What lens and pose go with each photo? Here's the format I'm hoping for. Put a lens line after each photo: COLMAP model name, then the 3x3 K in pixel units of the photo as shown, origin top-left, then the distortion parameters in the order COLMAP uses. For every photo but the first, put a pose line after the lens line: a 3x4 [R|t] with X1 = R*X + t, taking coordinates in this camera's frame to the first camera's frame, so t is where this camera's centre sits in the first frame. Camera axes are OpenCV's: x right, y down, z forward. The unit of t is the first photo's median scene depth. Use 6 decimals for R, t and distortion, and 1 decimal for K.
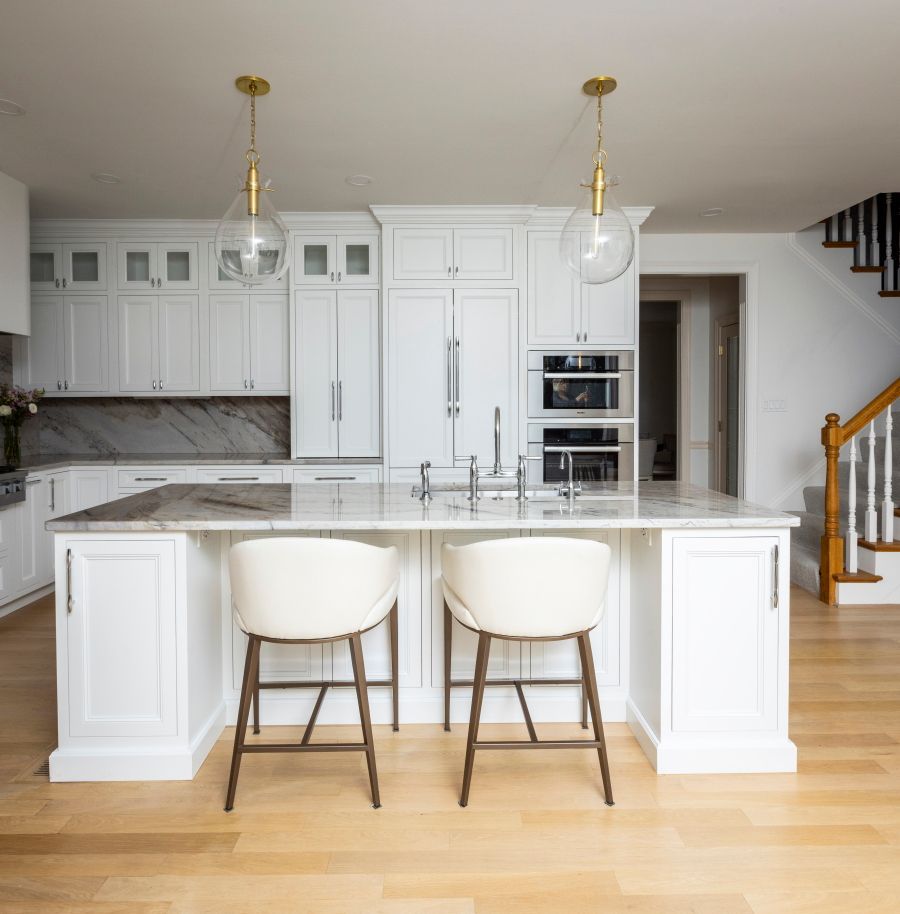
lens RADIAL K [[628.5, 0, 438.9], [0, 628.5, 418.9], [0, 0, 1]] dist [-0.012497, 0.000315]
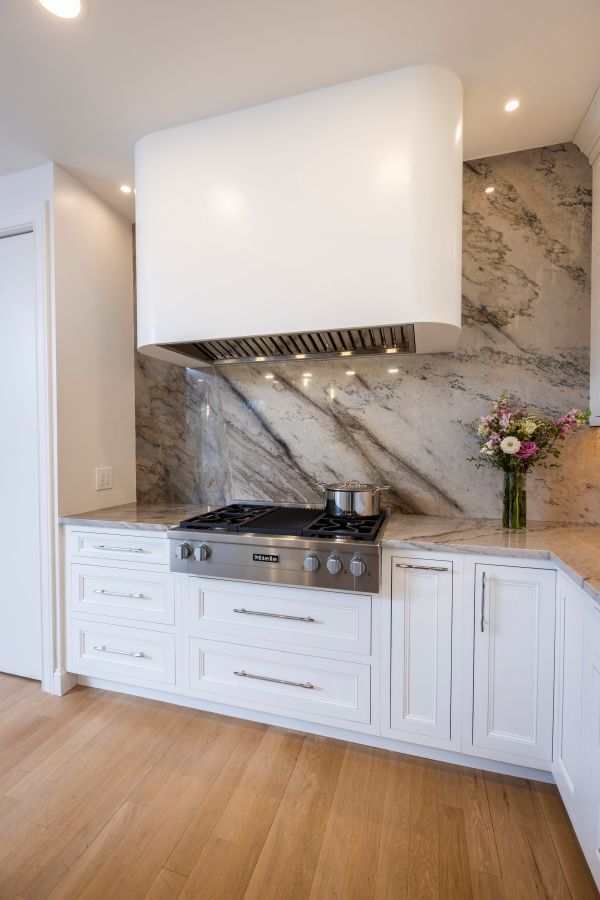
lens RADIAL K [[415.1, 0, 294.7], [0, 415.1, 451.3], [0, 0, 1]] dist [-0.002209, -0.000620]
pose [[-0.310923, 0.030745, -0.949938, -0.210224], [-0.017250, 0.999129, 0.037983, -0.021860], [0.950278, 0.028196, -0.310122, 0.892864]]
